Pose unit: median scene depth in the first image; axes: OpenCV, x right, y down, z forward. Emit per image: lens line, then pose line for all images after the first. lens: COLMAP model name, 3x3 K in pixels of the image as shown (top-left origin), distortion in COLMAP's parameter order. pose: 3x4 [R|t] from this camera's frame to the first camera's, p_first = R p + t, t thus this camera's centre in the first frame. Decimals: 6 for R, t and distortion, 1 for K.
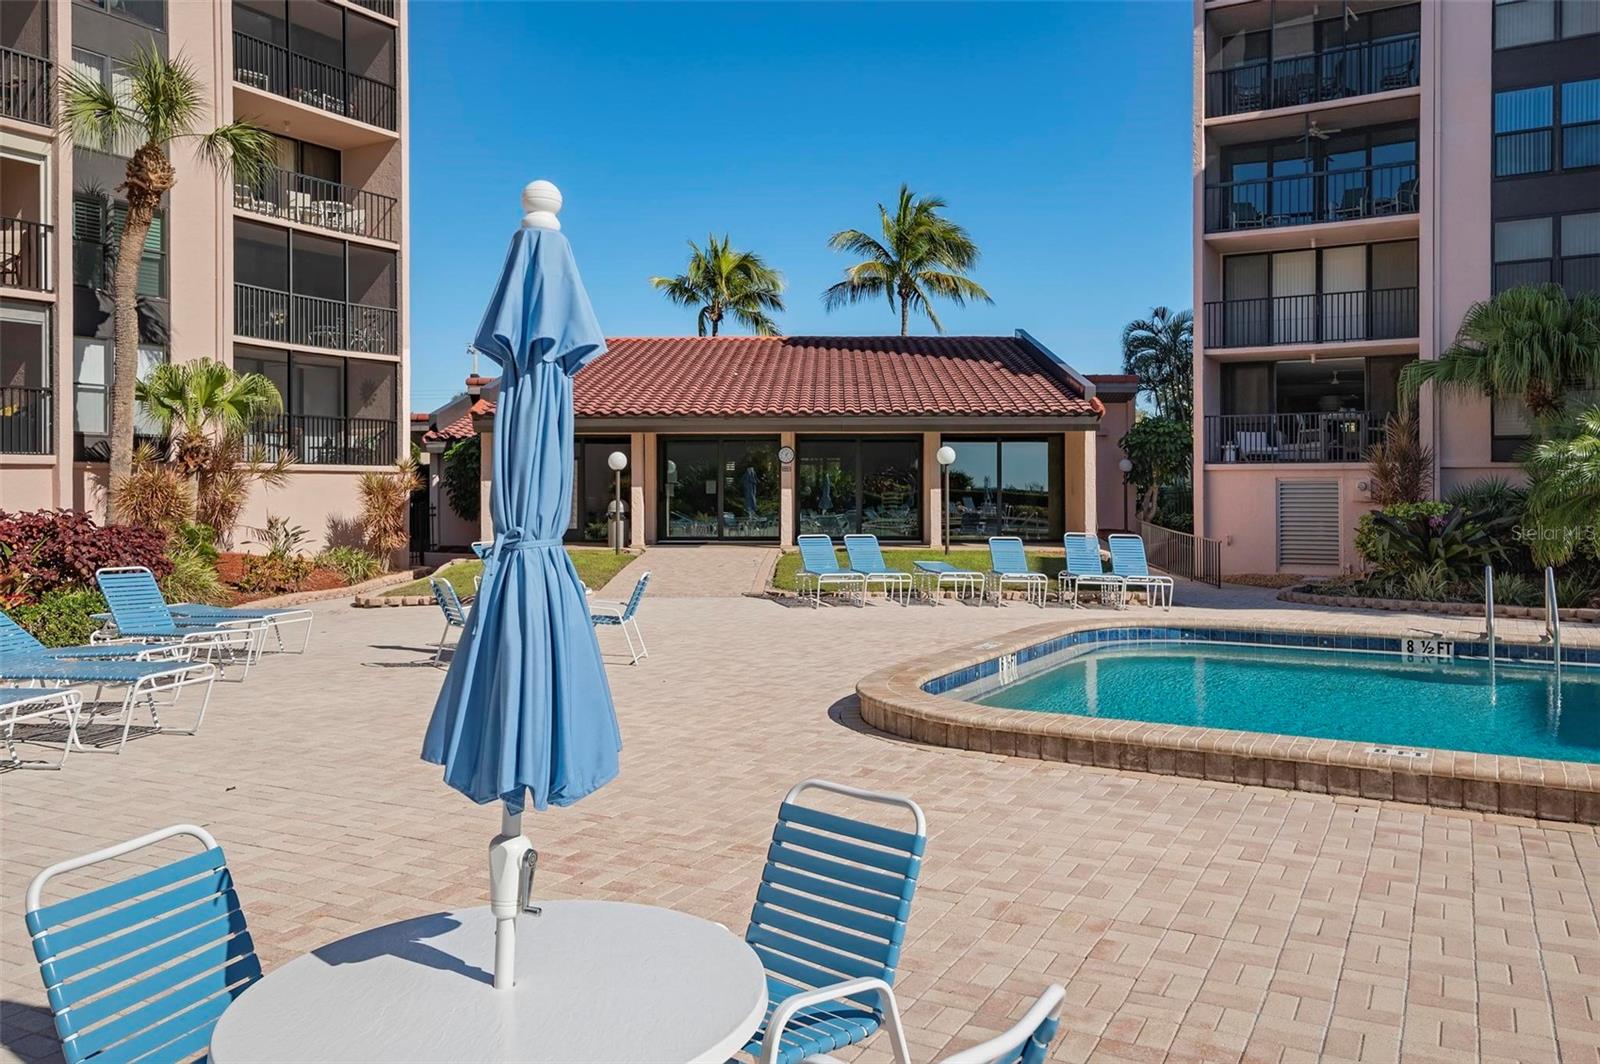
lens RADIAL K [[1247.8, 0, 817.6], [0, 1247.8, 460.6], [0, 0, 1]] dist [0.065968, 0.012376]
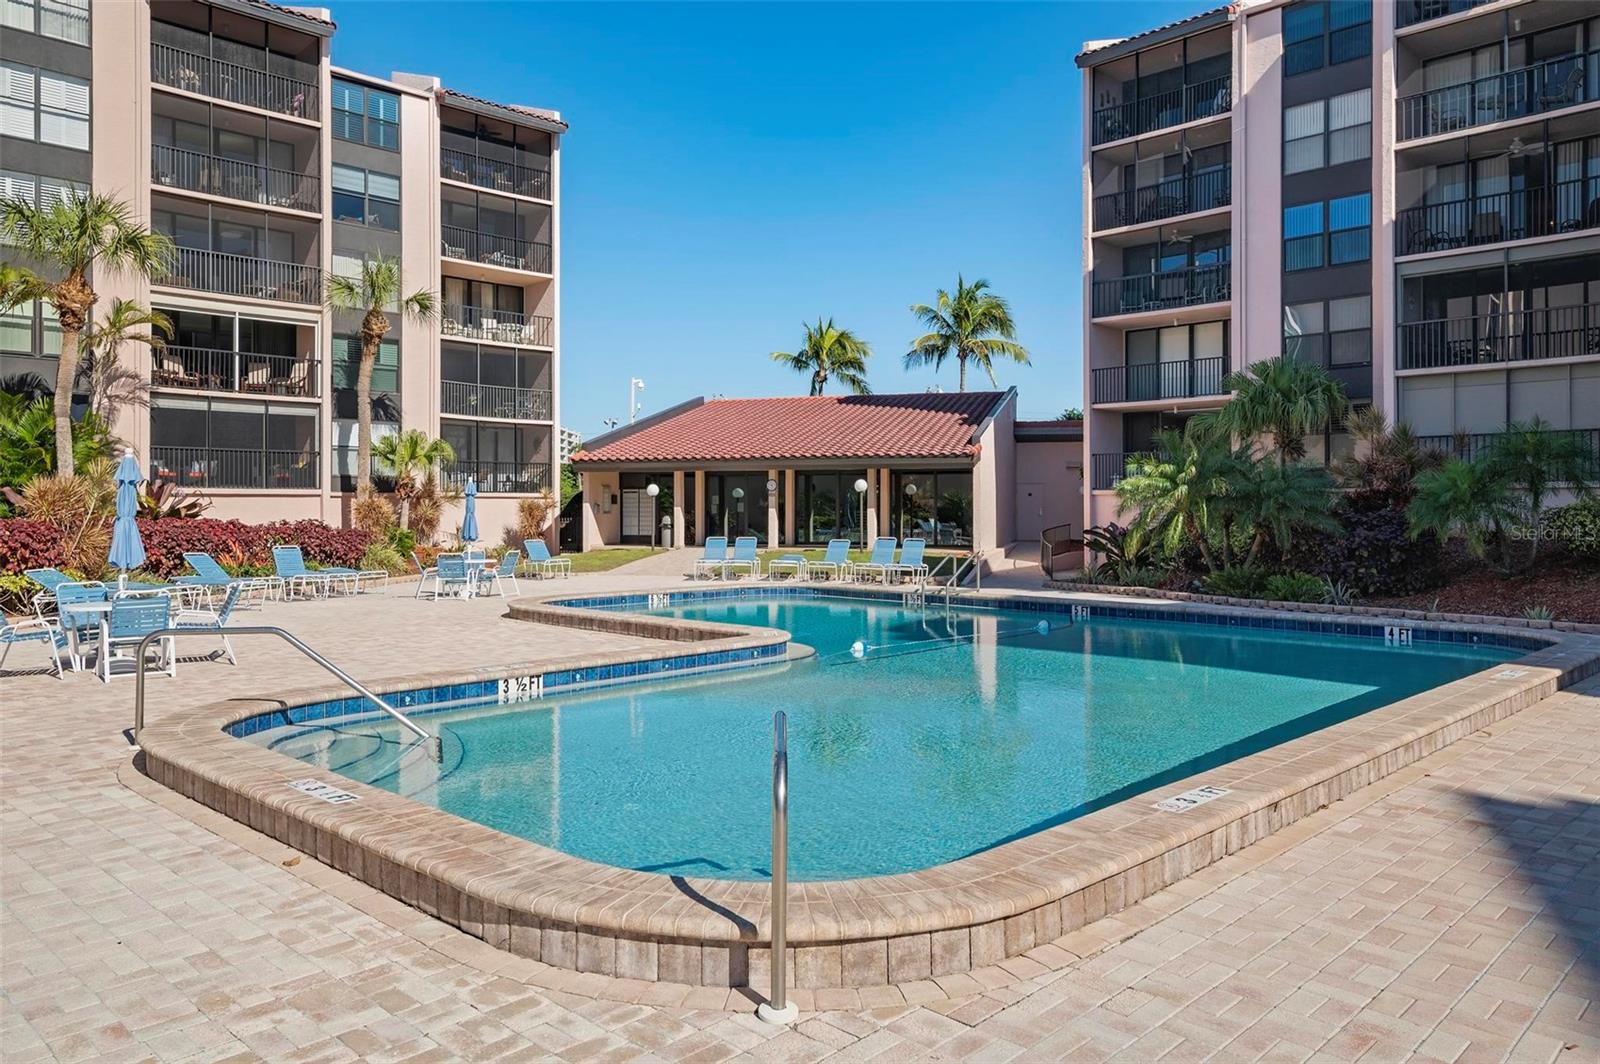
lens RADIAL K [[1107.7, 0, 796.4], [0, 1107.7, 501.7], [0, 0, 1]] dist [0.029267, -0.001771]
pose [[0.963156, -0.000633, -0.268942, 0.324373], [0.004810, 0.999878, 0.014872, -0.004158], [0.268900, -0.015618, 0.963042, -0.225942]]
